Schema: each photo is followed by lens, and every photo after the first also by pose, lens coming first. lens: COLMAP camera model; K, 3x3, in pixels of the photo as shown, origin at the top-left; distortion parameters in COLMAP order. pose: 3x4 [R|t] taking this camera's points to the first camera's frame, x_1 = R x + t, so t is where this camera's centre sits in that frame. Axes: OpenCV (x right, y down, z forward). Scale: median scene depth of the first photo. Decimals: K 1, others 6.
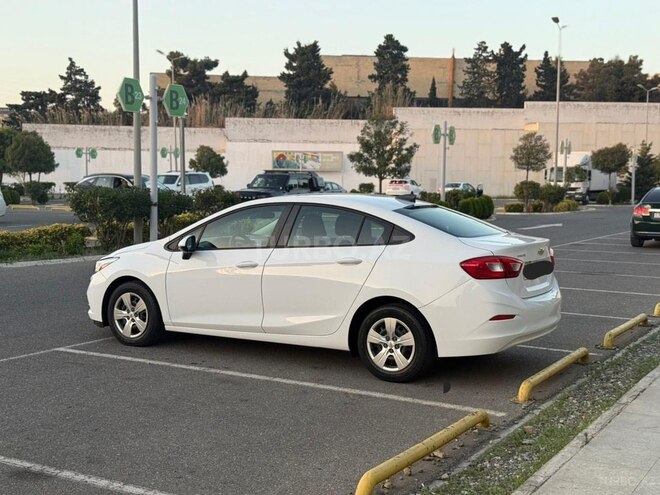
lens RADIAL K [[917.6, 0, 338.9], [0, 917.6, 256.5], [0, 0, 1]] dist [0.113678, 0.000000]
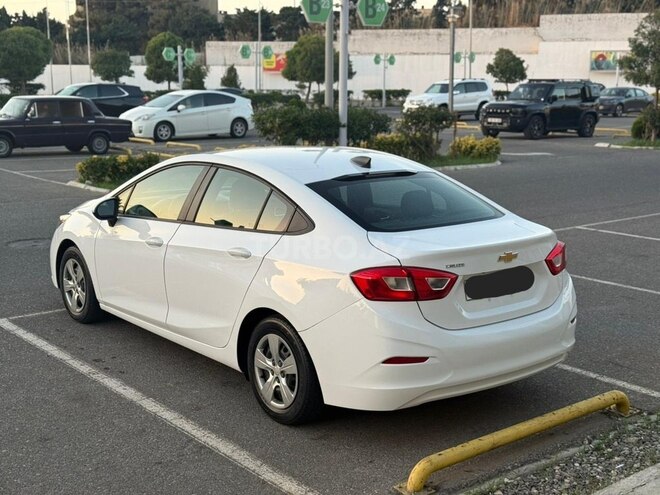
lens RADIAL K [[917.6, 0, 321.1], [0, 917.6, 268.2], [0, 0, 1]] dist [0.113678, 0.000000]
pose [[0.929143, 0.070712, -0.362895, 0.090637], [-0.028104, 0.992208, 0.121380, -0.019500], [0.368650, -0.102580, 0.923891, 0.096551]]
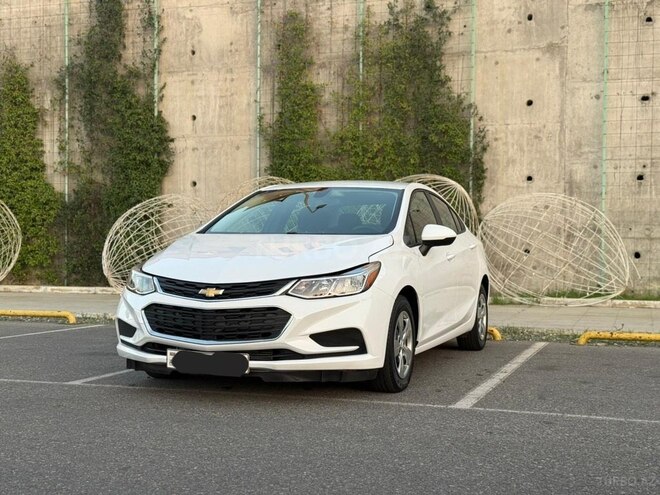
lens RADIAL K [[917.6, 0, 325.1], [0, 917.6, 249.1], [0, 0, 1]] dist [0.113678, 0.000000]
pose [[-0.196066, -0.009167, 0.980548, -0.276266], [0.072008, 0.997122, 0.023720, -0.008277], [-0.977943, 0.075258, -0.194842, 0.373234]]
